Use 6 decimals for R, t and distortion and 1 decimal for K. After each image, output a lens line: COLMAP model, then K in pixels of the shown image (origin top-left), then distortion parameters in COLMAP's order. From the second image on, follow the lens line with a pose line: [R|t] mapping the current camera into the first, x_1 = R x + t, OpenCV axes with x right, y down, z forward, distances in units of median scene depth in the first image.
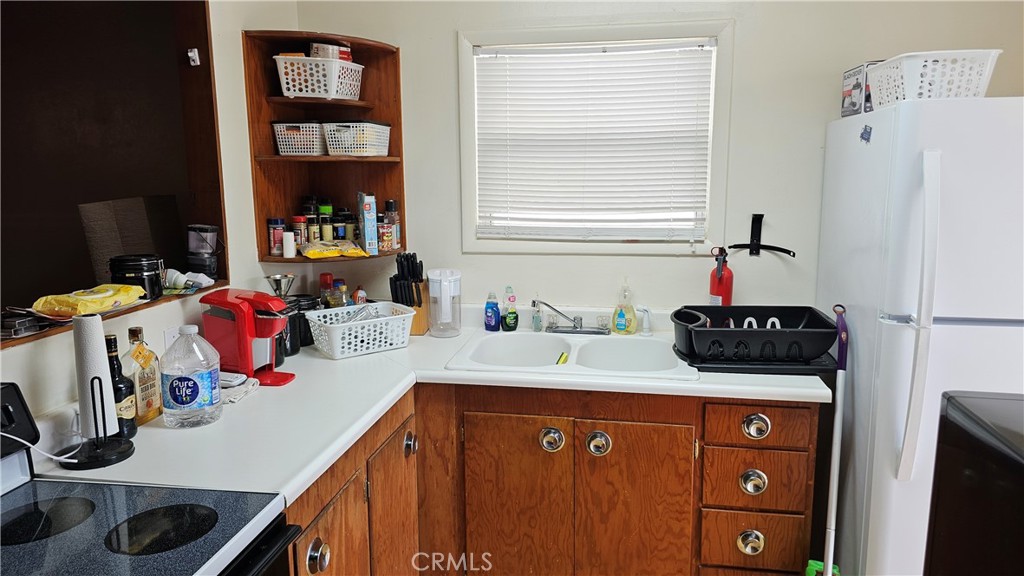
lens RADIAL K [[692.1, 0, 512.6], [0, 692.1, 287.9], [0, 0, 1]] dist [0.059958, -0.048808]
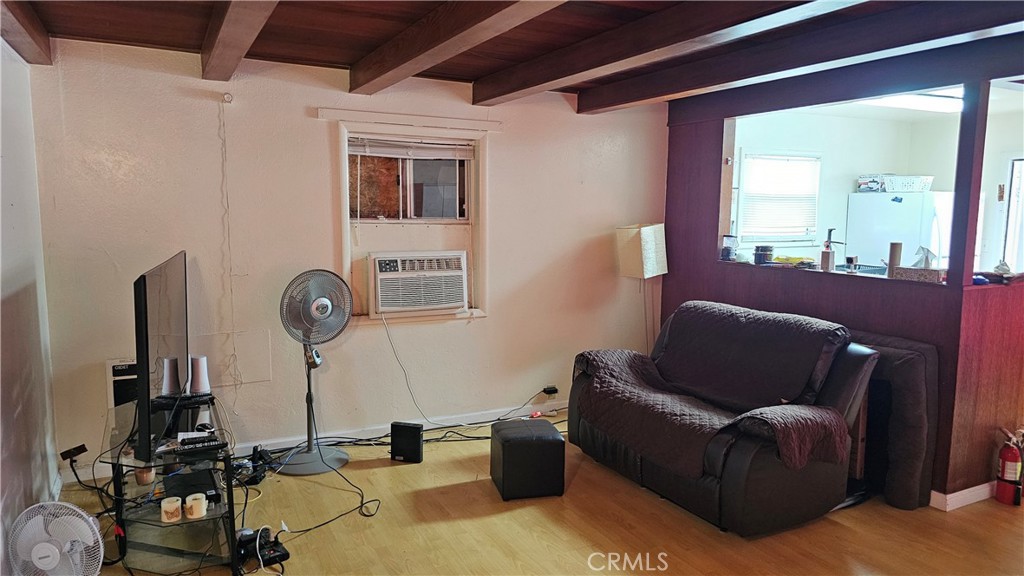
lens RADIAL K [[692.1, 0, 520.9], [0, 692.1, 282.0], [0, 0, 1]] dist [0.059958, -0.048808]
pose [[0.799836, -0.050883, 0.598057, -2.201931], [0.083055, 0.996197, -0.026319, 0.061896], [-0.594444, 0.070723, 0.801021, -0.348936]]
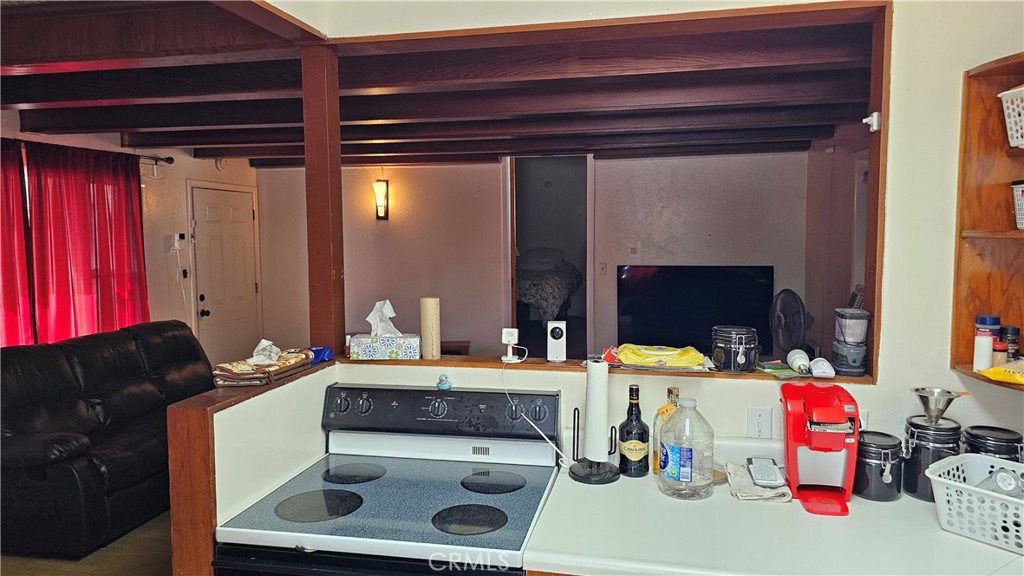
lens RADIAL K [[692.1, 0, 531.5], [0, 692.1, 288.8], [0, 0, 1]] dist [0.059958, -0.048808]
pose [[-0.031689, 0.089686, -0.995466, 0.438931], [-0.167908, 0.981334, 0.093758, -0.129558], [0.985293, 0.170118, -0.016039, 0.606323]]
